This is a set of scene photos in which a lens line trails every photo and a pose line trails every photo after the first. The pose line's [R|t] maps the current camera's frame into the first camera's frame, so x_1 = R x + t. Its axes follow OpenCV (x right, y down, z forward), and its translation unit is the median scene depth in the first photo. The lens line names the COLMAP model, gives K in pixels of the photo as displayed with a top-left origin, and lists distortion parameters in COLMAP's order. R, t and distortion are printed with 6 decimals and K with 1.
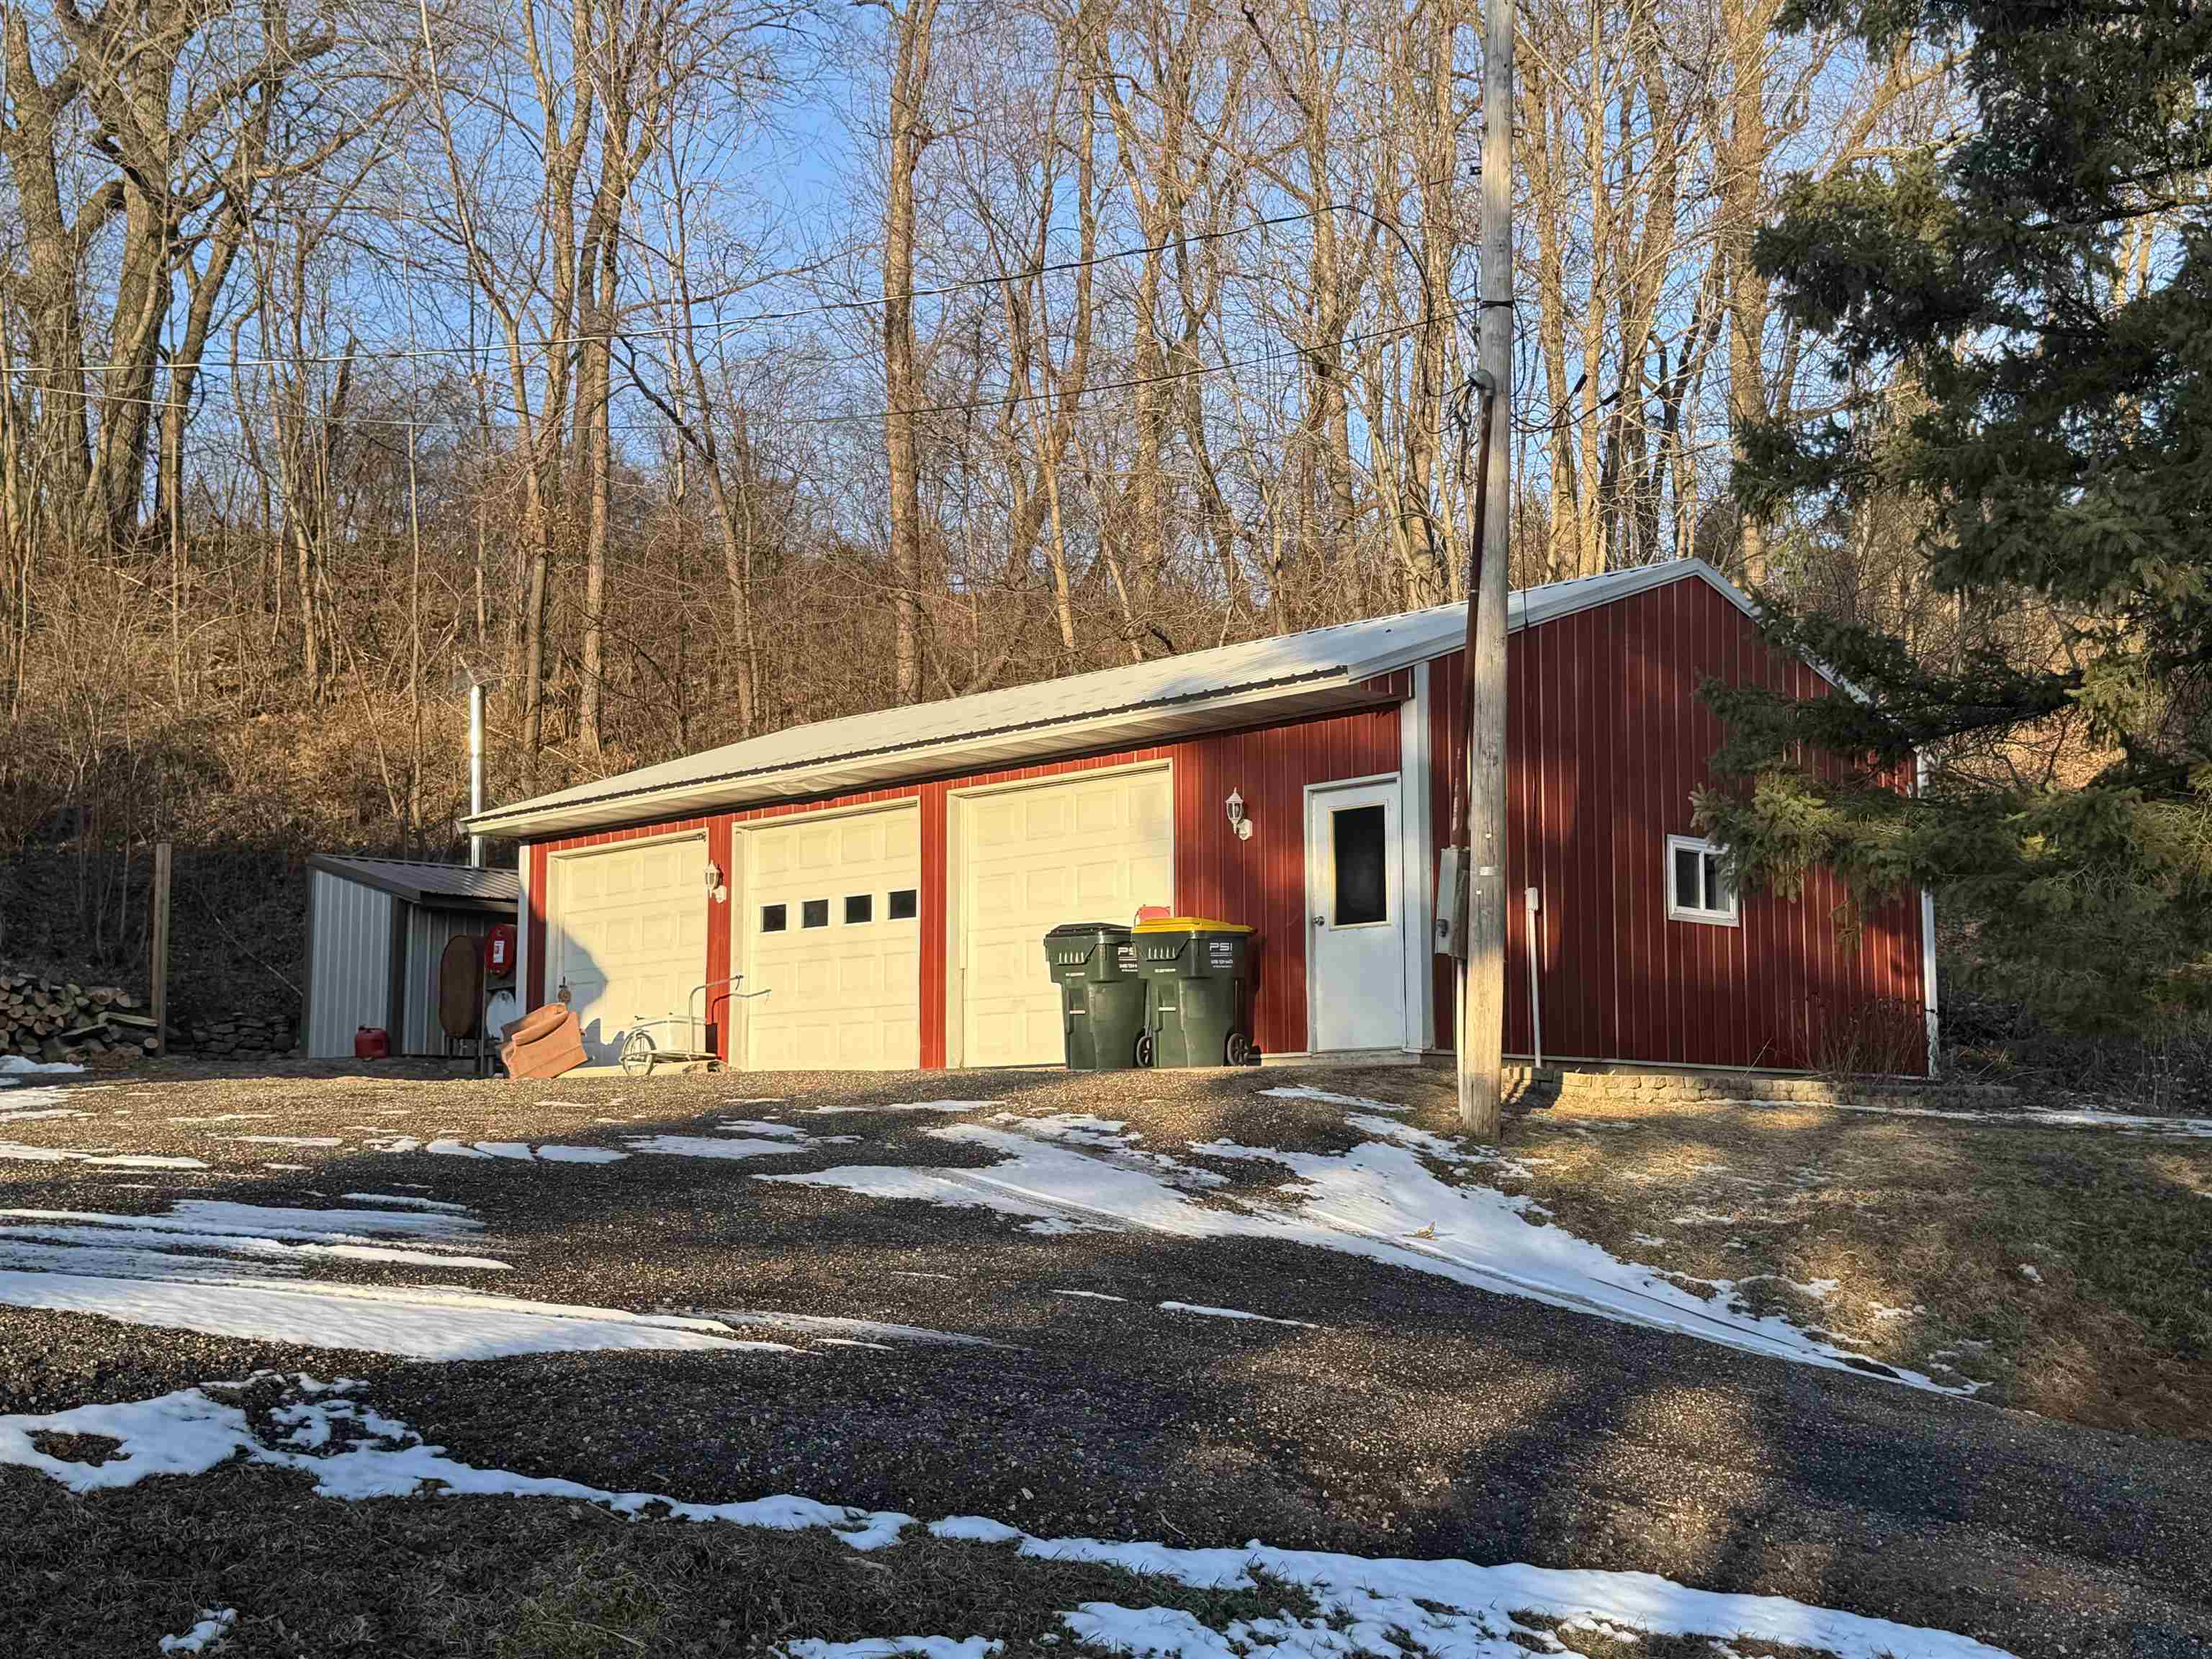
lens RADIAL K [[2845.9, 0, 1112.8], [0, 2845.9, 814.9], [0, 0, 1]] dist [0.092921, 0.000000]
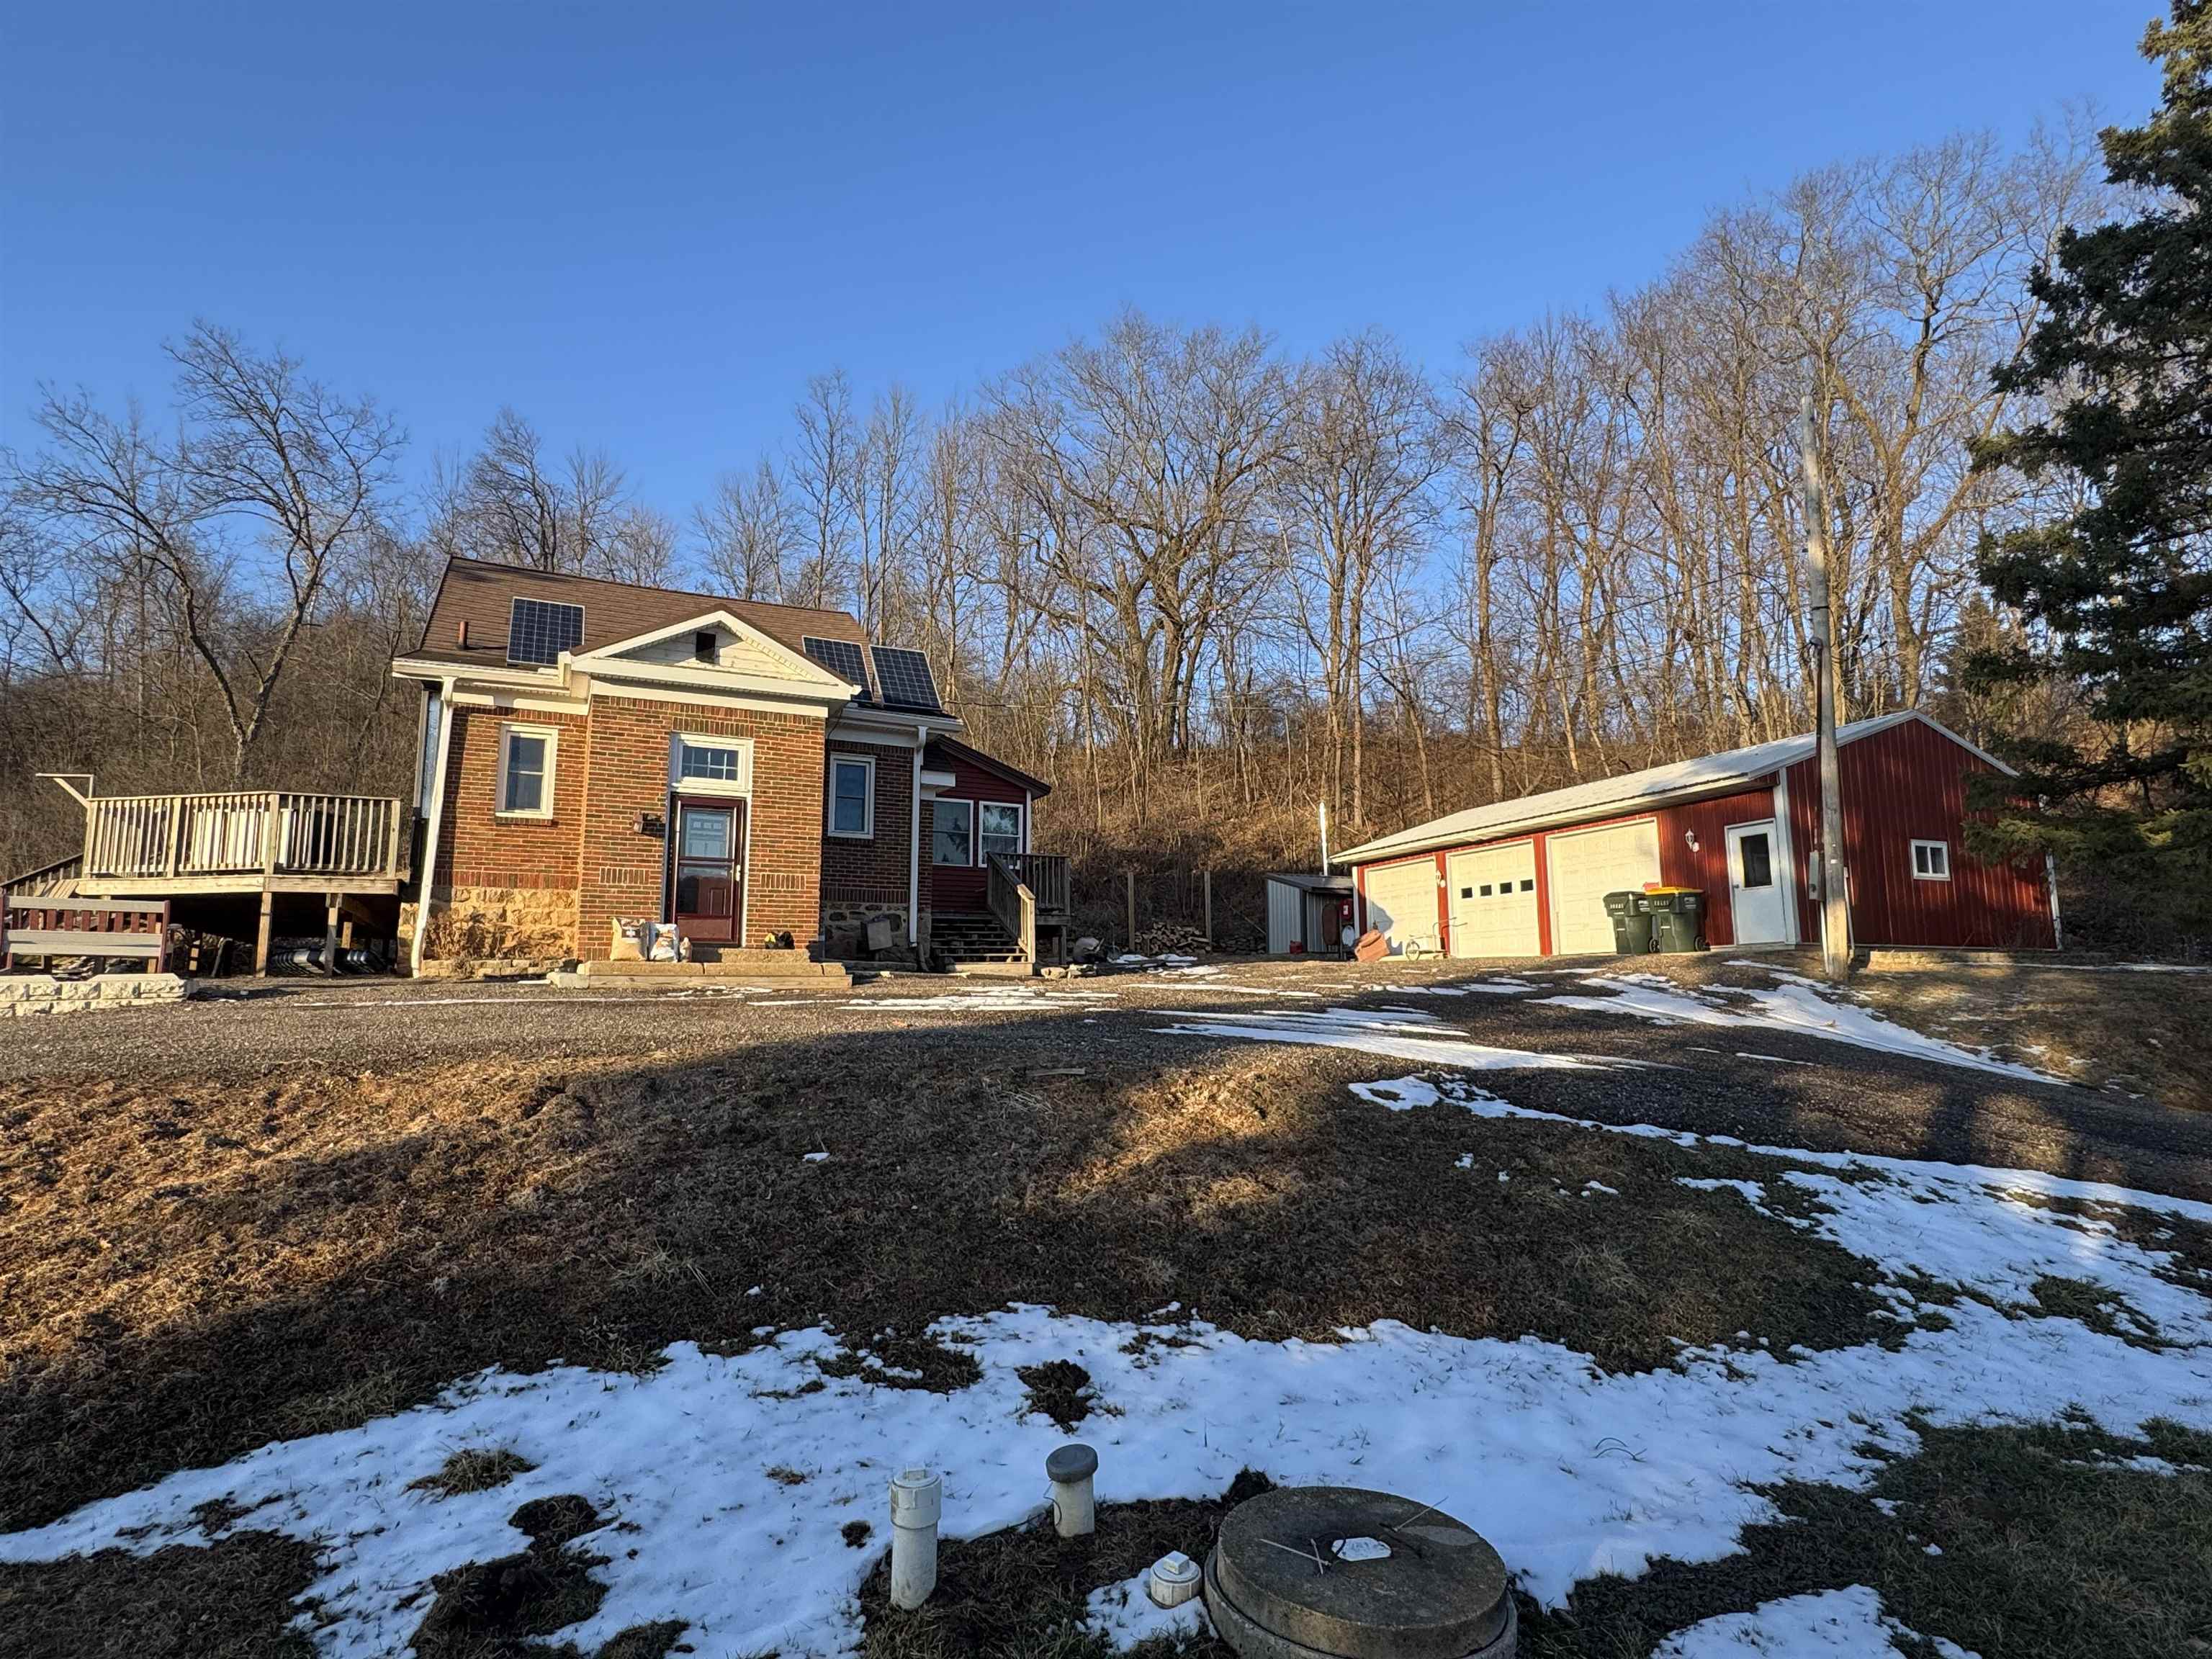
lens RADIAL K [[1185.2, 0, 1101.5], [0, 1185.2, 829.5], [0, 0, 1]] dist [-0.002466, -0.002488]
pose [[0.930987, -0.054854, -0.360907, -0.064619], [0.048334, 0.998464, -0.027076, -0.007809], [0.361837, 0.007763, 0.932209, -0.063169]]
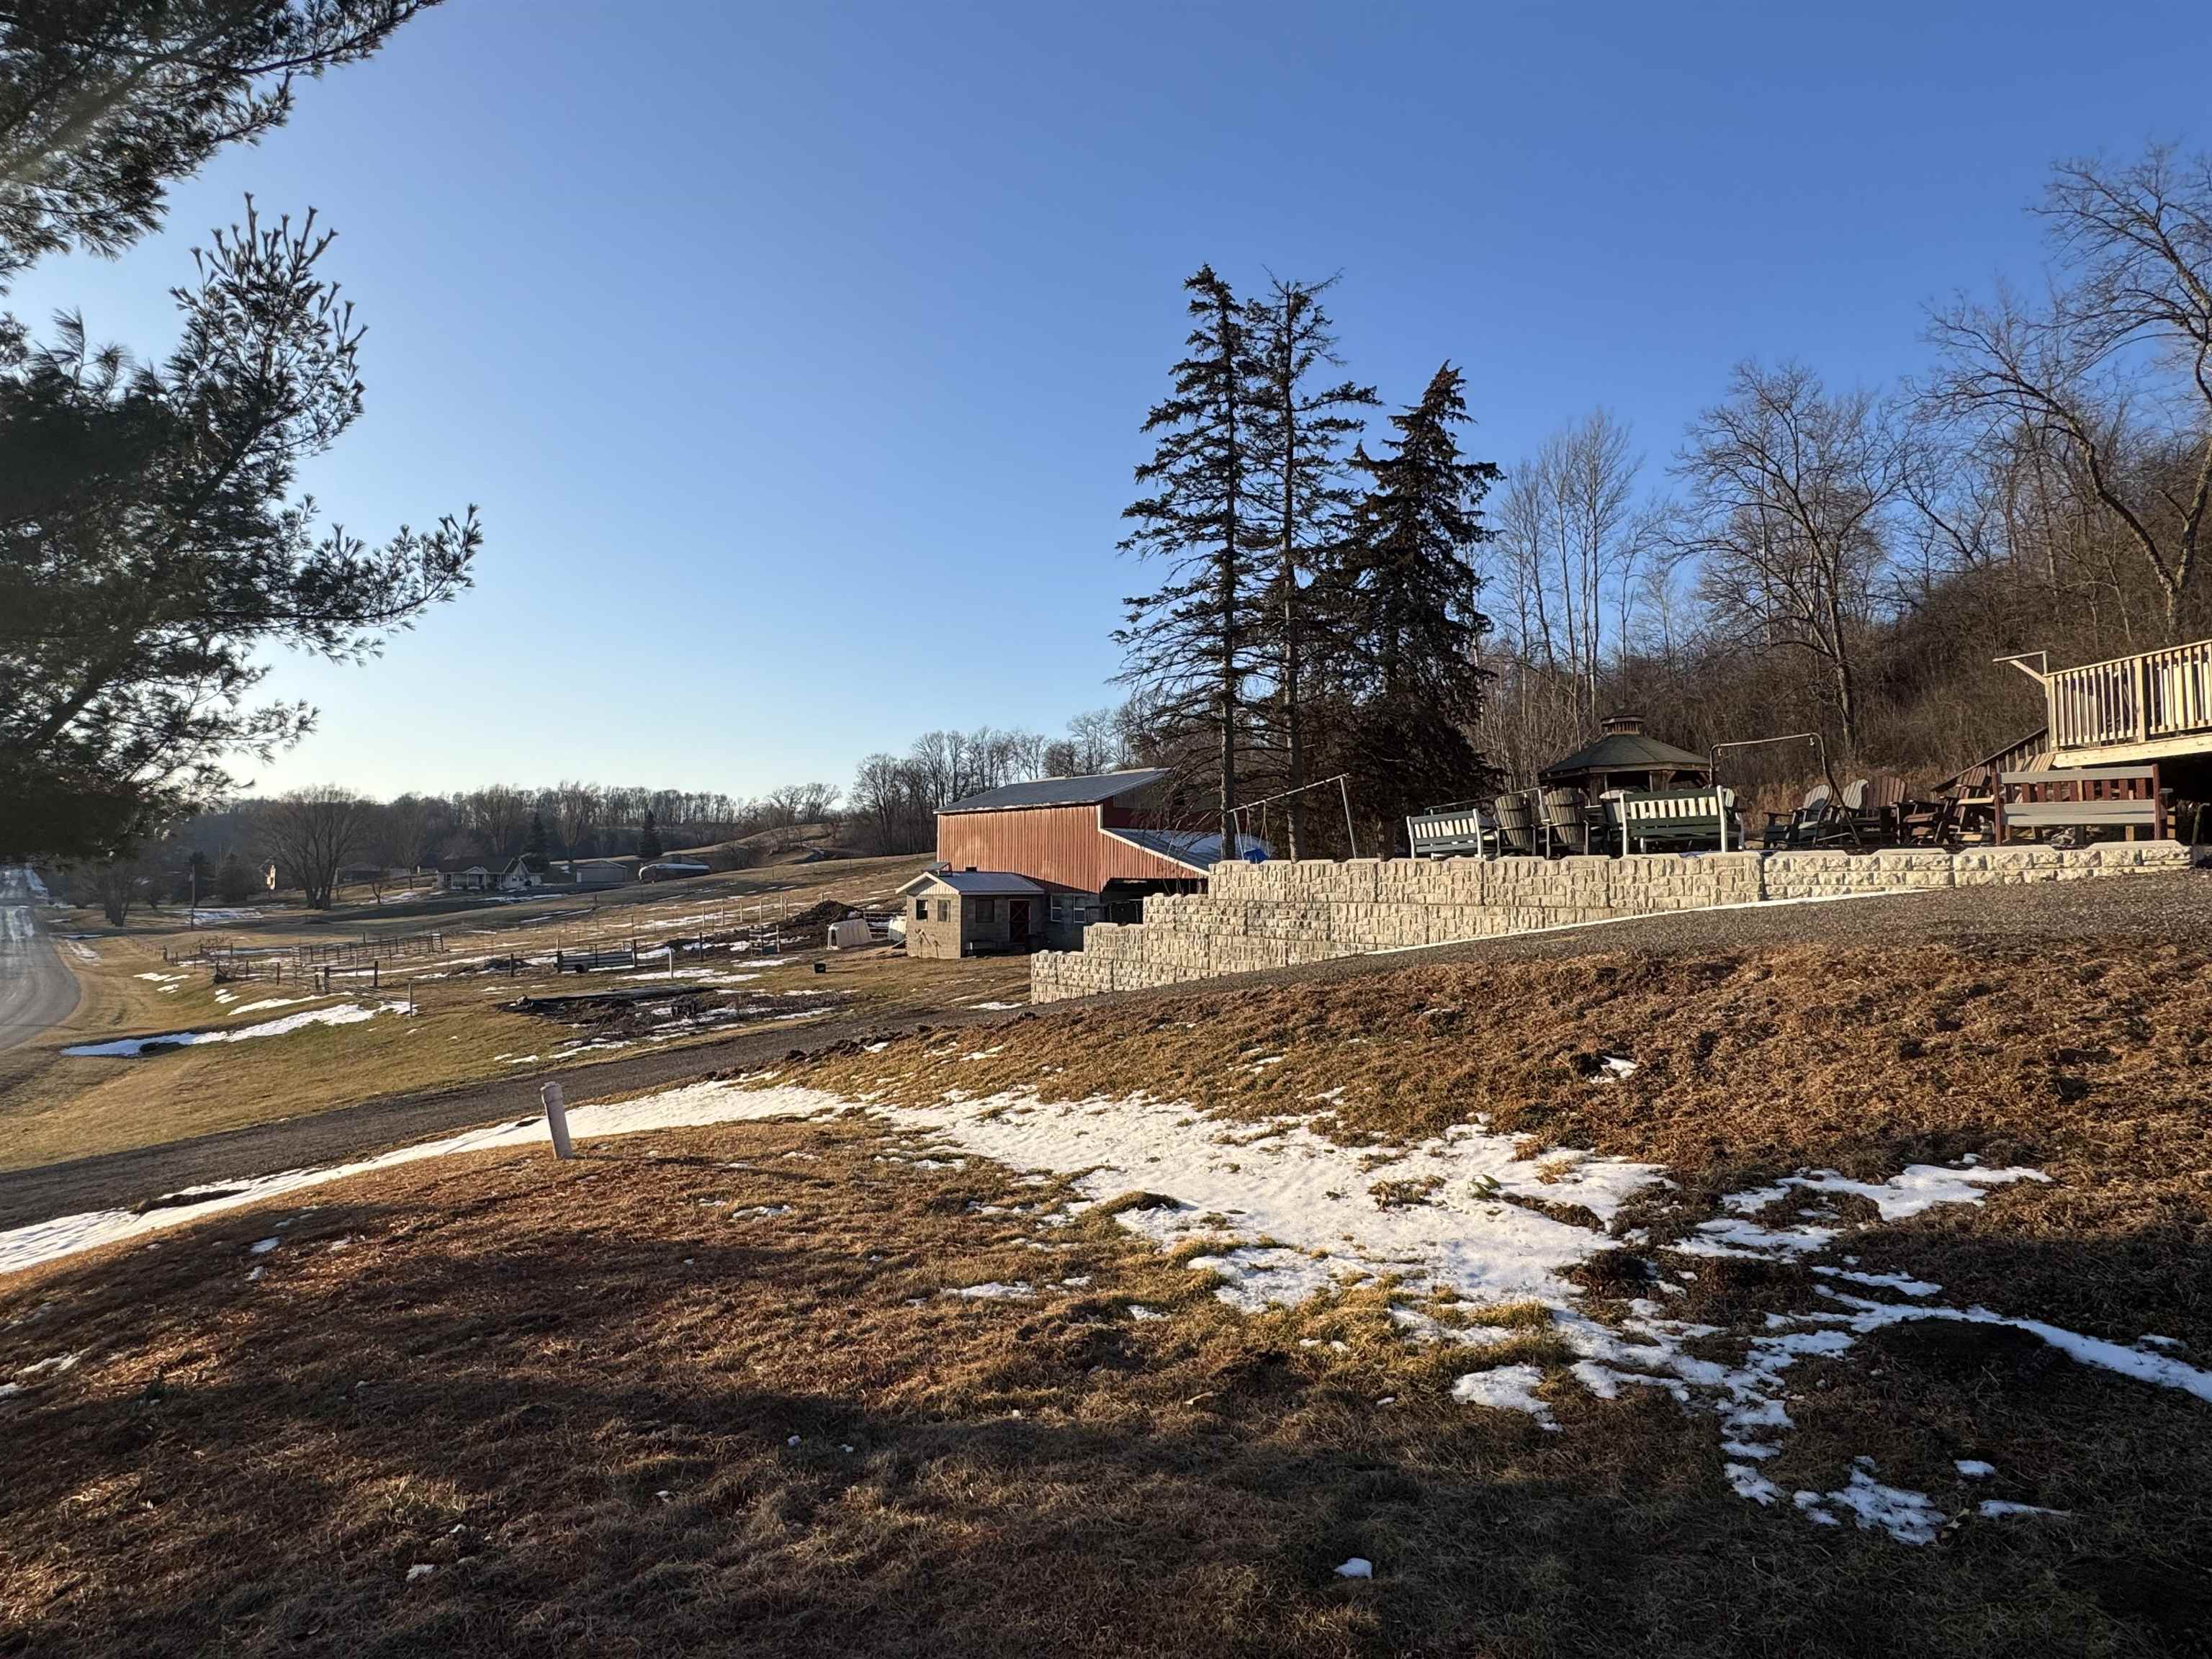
lens RADIAL K [[1185.2, 0, 1104.4], [0, 1185.2, 830.9], [0, 0, 1]] dist [-0.002466, -0.002488]
pose [[-0.173157, -0.038324, -0.984148, -0.075503], [0.123988, 0.990445, -0.060385, -0.007483], [0.977059, -0.132478, -0.166751, -0.080568]]
